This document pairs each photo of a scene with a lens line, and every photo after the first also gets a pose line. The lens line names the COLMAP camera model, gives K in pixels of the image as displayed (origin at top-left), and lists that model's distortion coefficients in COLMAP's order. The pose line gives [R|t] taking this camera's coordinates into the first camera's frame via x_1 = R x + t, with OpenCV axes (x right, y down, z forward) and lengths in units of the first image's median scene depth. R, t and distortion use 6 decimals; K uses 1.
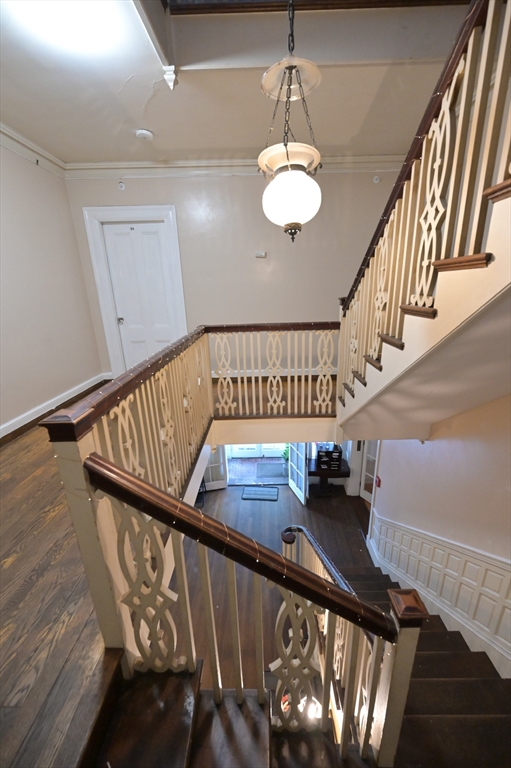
lens RADIAL K [[300.2, 0, 258.2], [0, 300.2, 383.6], [0, 0, 1]] dist [0.000787, 0.000044]
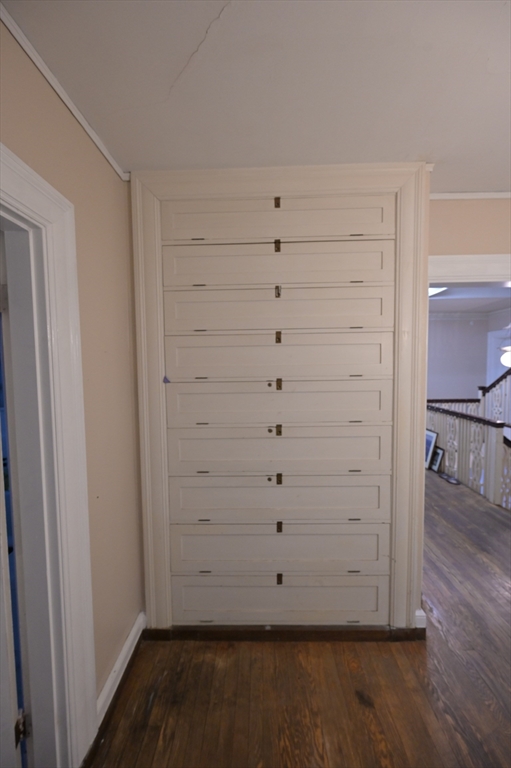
lens RADIAL K [[300.2, 0, 254.9], [0, 300.2, 383.3], [0, 0, 1]] dist [0.000787, 0.000044]
pose [[0.999746, 0.020893, -0.008475, -1.119862], [-0.022332, 0.969359, -0.244632, 0.191364], [0.003104, 0.244759, 0.969579, -0.850897]]
